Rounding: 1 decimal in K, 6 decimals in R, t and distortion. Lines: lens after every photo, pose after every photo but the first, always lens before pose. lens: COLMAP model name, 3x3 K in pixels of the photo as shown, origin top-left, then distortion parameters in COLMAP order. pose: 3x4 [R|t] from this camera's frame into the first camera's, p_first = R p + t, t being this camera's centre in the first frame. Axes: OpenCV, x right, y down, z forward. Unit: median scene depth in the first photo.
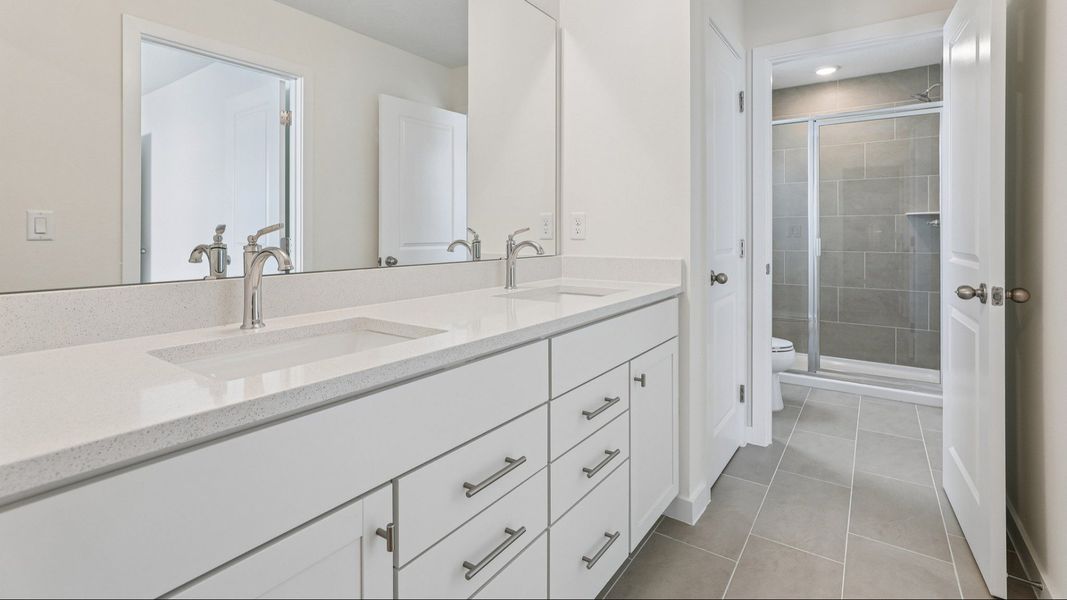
lens RADIAL K [[491.9, 0, 534.2], [0, 491.9, 235.0], [0, 0, 1]] dist [-0.015774, 0.000107]
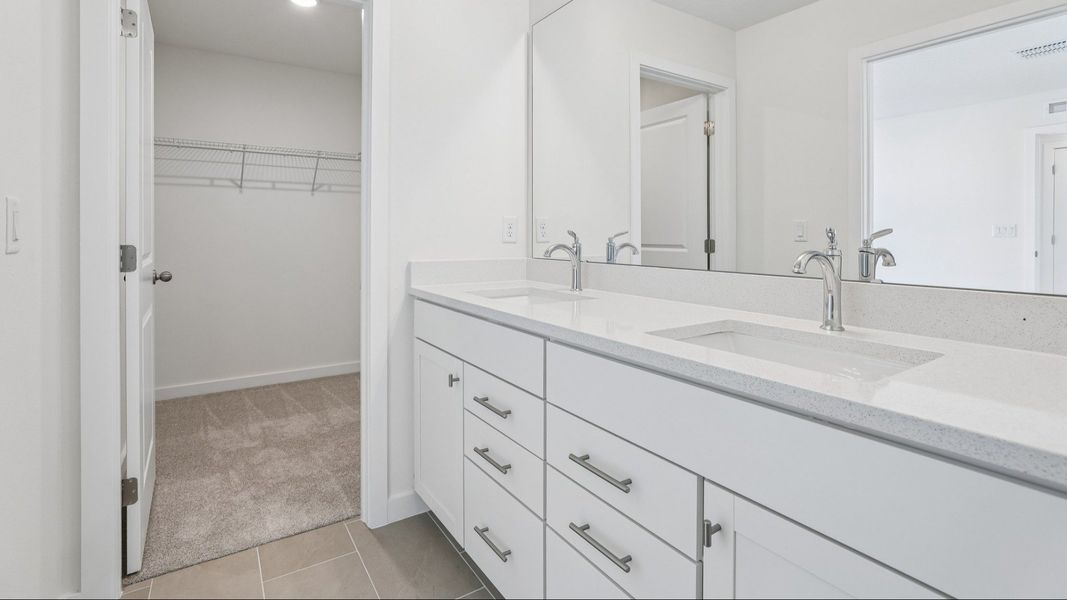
lens RADIAL K [[491.9, 0, 534.2], [0, 491.9, 235.0], [0, 0, 1]] dist [-0.015774, 0.000107]
pose [[-0.364472, -0.000967, -0.931214, 0.745904], [-0.005817, 0.999982, 0.001238, -0.005979], [0.931196, 0.005868, -0.364471, 1.018191]]
